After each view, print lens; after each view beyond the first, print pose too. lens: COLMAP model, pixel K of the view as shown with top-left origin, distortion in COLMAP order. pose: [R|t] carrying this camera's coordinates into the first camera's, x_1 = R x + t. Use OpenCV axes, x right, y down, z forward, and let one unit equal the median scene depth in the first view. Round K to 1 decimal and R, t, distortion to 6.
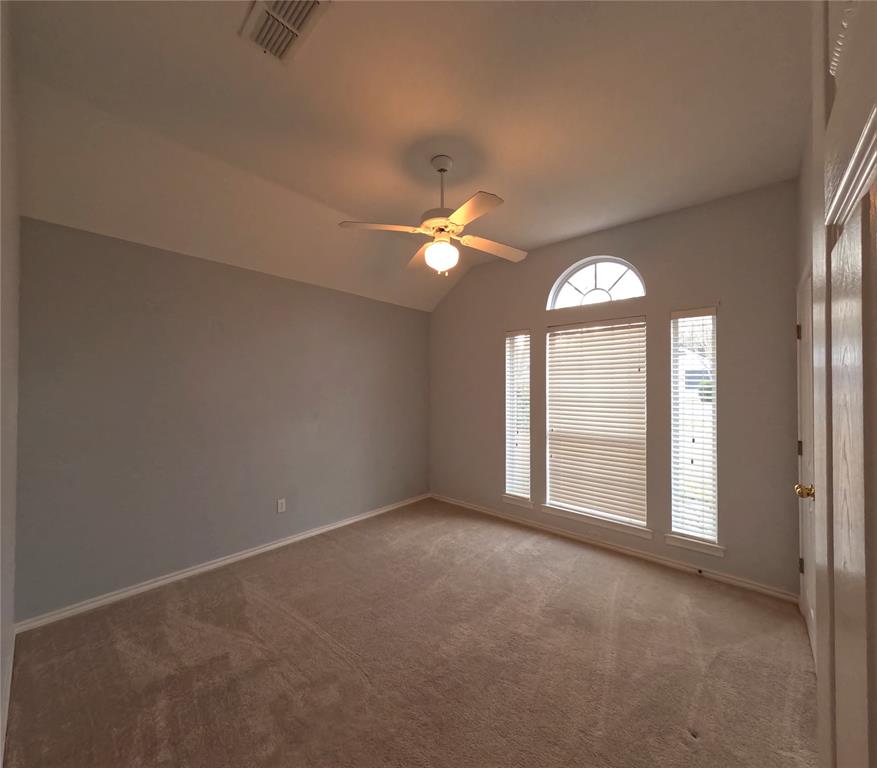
lens RADIAL K [[345.4, 0, 438.5], [0, 345.4, 384.0], [0, 0, 1]] dist [-0.000371, -0.000031]
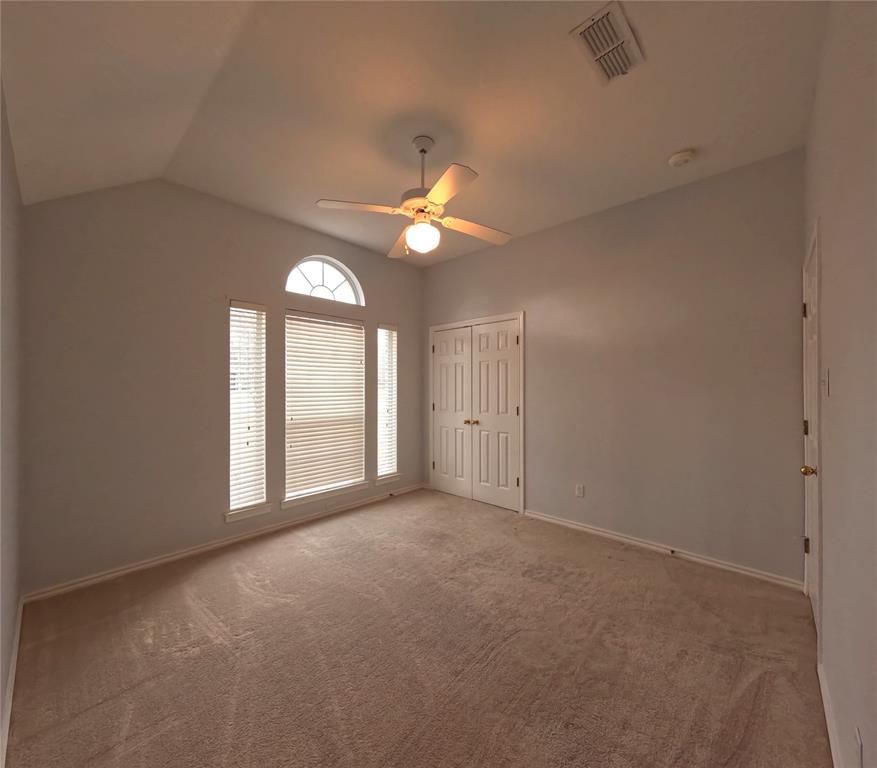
lens RADIAL K [[358.8, 0, 440.4], [0, 358.8, 384.4], [0, 0, 1]] dist [-0.000171, -0.000179]
pose [[0.028499, -0.006510, 0.999573, -0.733331], [-0.016991, 0.999831, 0.006997, 0.026834], [-0.999449, -0.017183, 0.028384, 0.640043]]
